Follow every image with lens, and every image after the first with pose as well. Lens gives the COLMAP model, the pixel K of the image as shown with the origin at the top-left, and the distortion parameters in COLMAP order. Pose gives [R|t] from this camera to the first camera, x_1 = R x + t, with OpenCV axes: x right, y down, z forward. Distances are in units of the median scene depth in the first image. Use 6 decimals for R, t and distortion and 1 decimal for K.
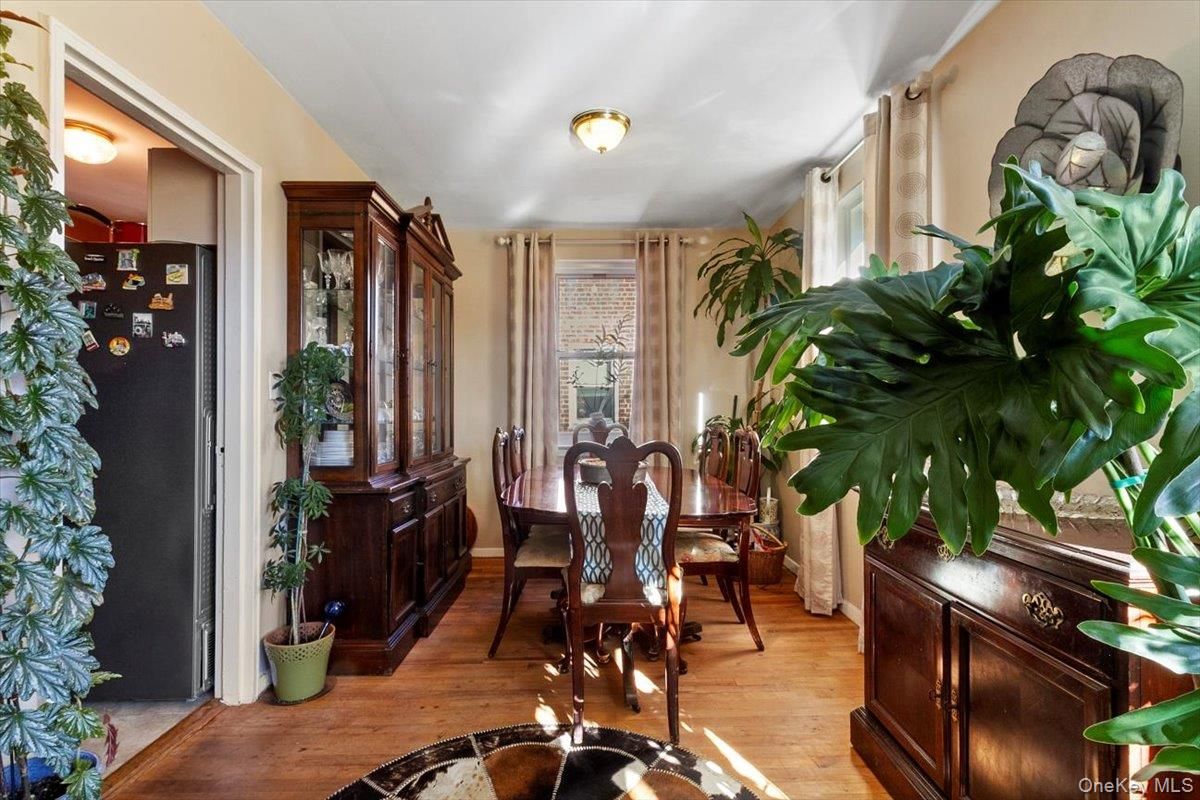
lens RADIAL K [[568.8, 0, 595.0], [0, 568.8, 404.8], [0, 0, 1]] dist [0.006094, 0.000892]
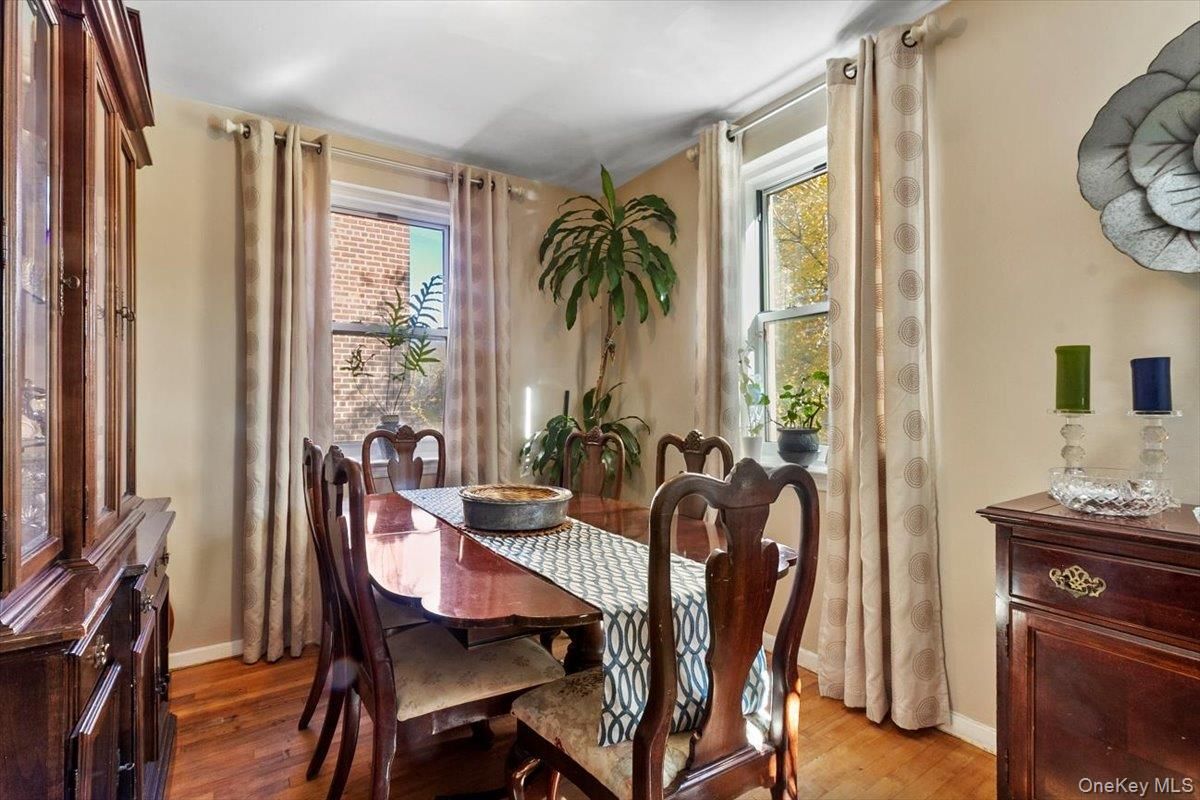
lens RADIAL K [[568.8, 0, 606.5], [0, 568.8, 395.0], [0, 0, 1]] dist [0.006094, 0.000892]
pose [[0.833085, 0.004104, 0.553130, -0.165615], [0.004188, 0.999897, -0.013726, 0.001655], [-0.553130, 0.013751, 0.832982, 0.294065]]
